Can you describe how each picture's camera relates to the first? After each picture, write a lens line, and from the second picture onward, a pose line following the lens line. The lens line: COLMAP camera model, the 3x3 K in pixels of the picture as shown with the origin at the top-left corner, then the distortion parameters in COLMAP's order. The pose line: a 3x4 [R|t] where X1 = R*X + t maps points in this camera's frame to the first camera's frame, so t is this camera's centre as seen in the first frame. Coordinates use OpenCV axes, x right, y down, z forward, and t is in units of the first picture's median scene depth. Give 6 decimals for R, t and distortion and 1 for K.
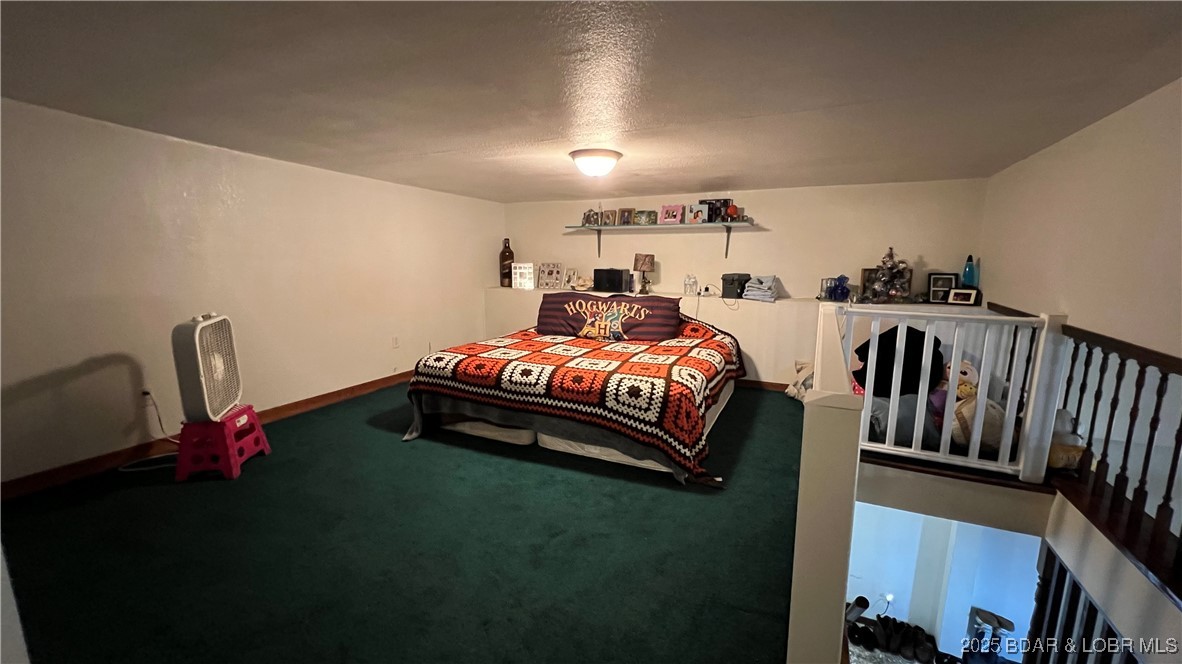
lens RADIAL K [[471.3, 0, 592.7], [0, 471.3, 337.5], [0, 0, 1]] dist [0.000958, 0.000046]
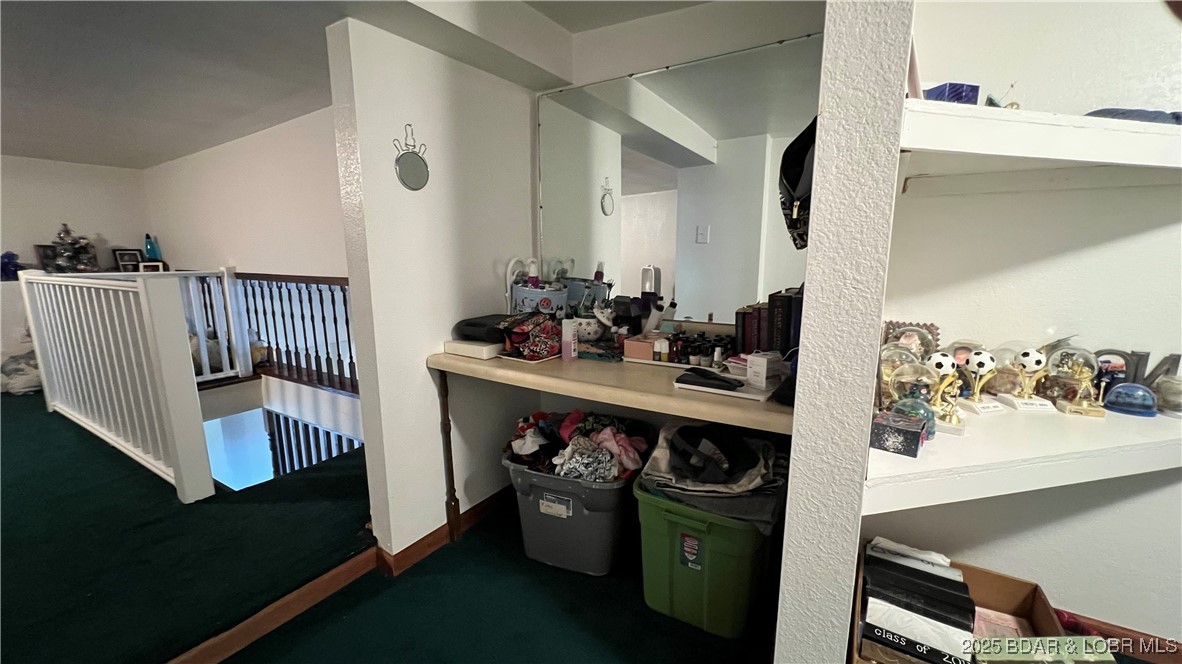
lens RADIAL K [[471.3, 0, 592.7], [0, 471.3, 337.5], [0, 0, 1]] dist [0.000958, 0.000046]
pose [[0.109154, -0.178571, 0.977854, -0.292393], [0.176418, 0.971595, 0.157735, 0.091316], [-0.978244, 0.155294, 0.137557, -0.230426]]
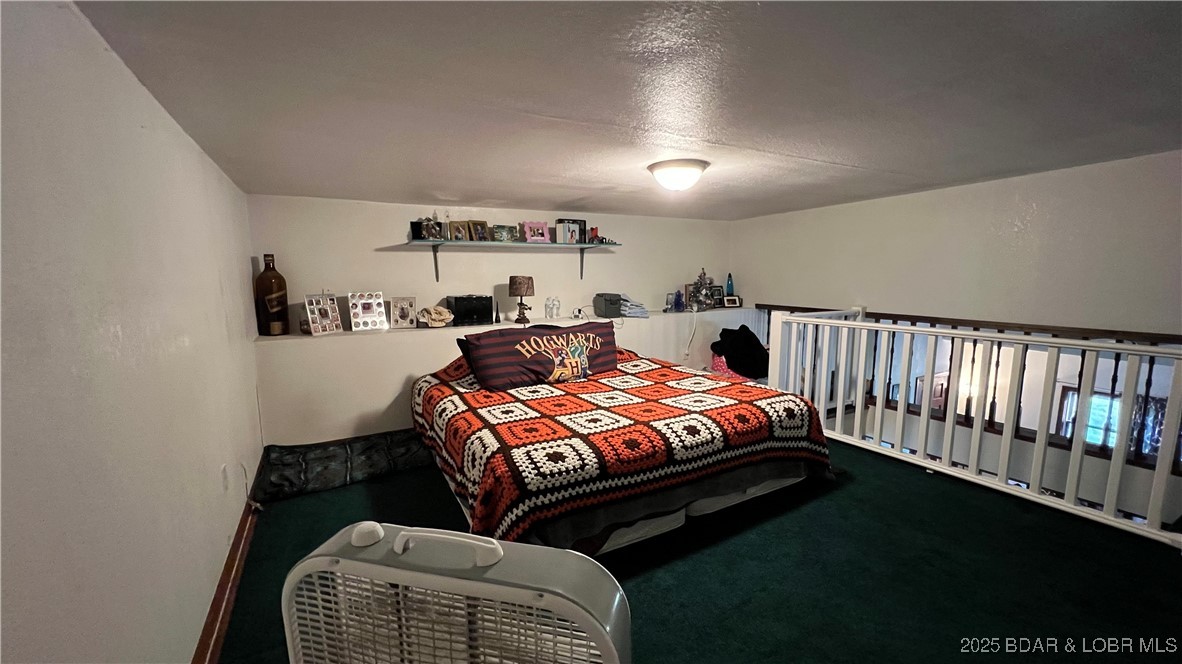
lens RADIAL K [[471.3, 0, 592.7], [0, 471.3, 337.5], [0, 0, 1]] dist [0.000958, 0.000046]
pose [[0.568581, -0.123580, 0.813292, -0.647305], [0.152724, 0.987322, 0.043253, -0.103890], [-0.808326, 0.099617, 0.580246, 0.503759]]
